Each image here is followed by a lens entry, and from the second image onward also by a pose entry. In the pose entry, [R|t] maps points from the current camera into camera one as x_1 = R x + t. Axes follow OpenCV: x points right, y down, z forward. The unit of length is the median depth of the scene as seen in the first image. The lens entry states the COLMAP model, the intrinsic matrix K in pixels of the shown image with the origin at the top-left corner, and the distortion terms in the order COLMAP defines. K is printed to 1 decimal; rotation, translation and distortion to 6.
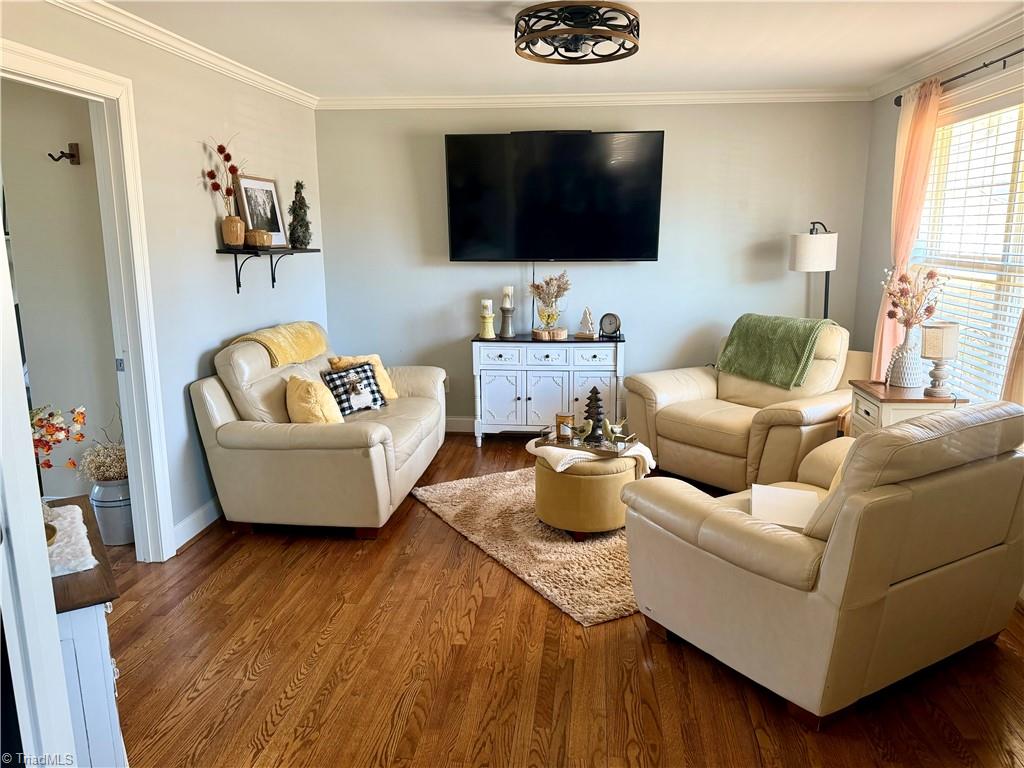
lens RADIAL K [[774.2, 0, 516.5], [0, 774.2, 381.6], [0, 0, 1]] dist [0.074475, -0.027366]
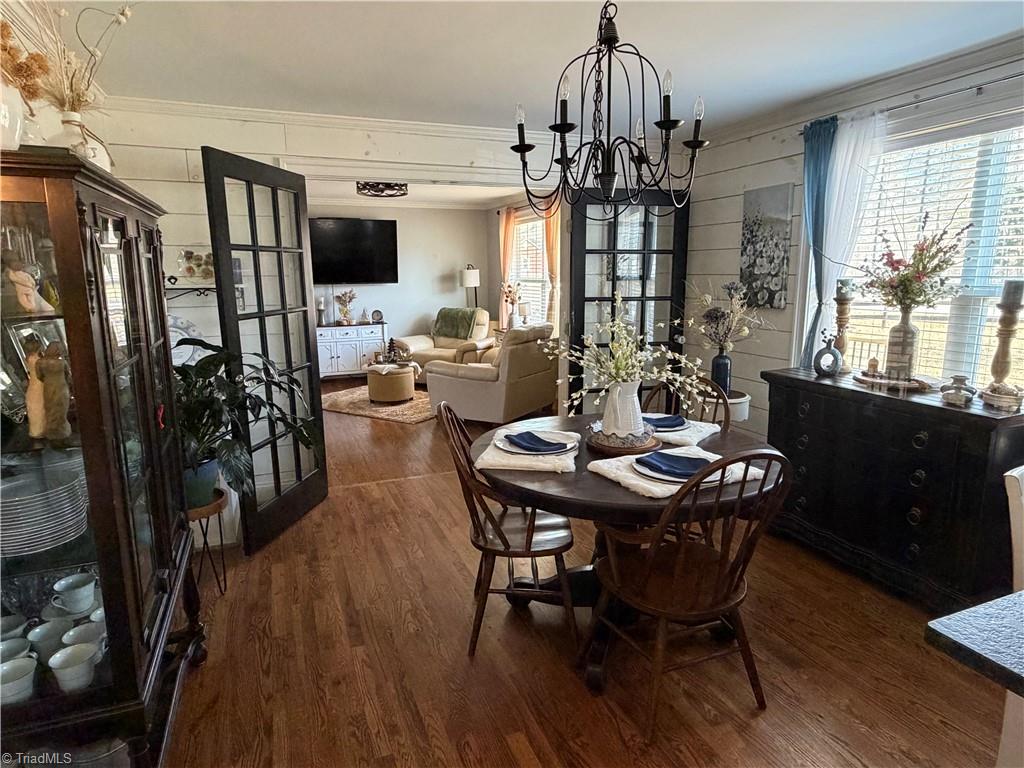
lens RADIAL K [[603.2, 0, 508.9], [0, 603.2, 381.8], [0, 0, 1]] dist [0.002481, -0.000012]
pose [[0.888372, -0.088545, 0.450505, -0.303123], [0.093346, 0.995566, 0.011601, 0.112158], [-0.449535, 0.031747, 0.892698, -0.531300]]
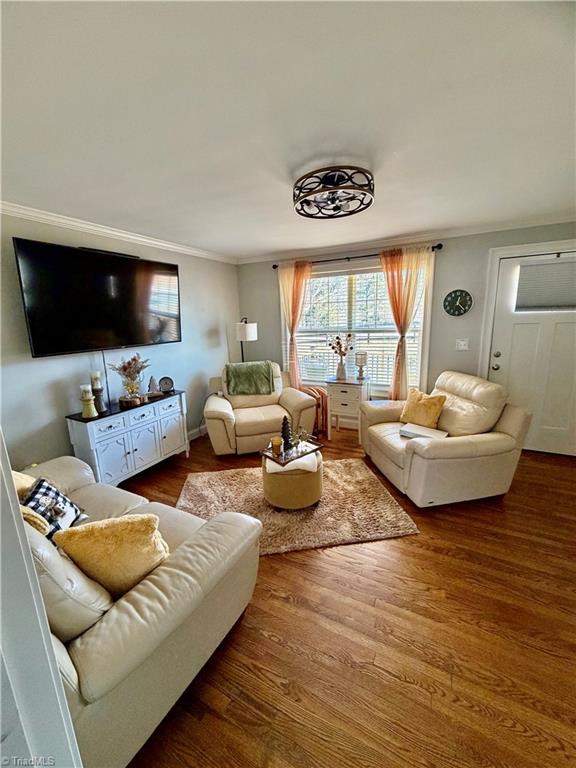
lens RADIAL K [[307.8, 0, 291.5], [0, 307.8, 383.2], [0, 0, 1]] dist [0.010898, -0.001117]
pose [[0.363226, -0.201721, 0.909602, -0.372522], [0.209215, 0.969008, 0.131351, -0.112001], [-0.907907, 0.142592, 0.394172, 0.571101]]
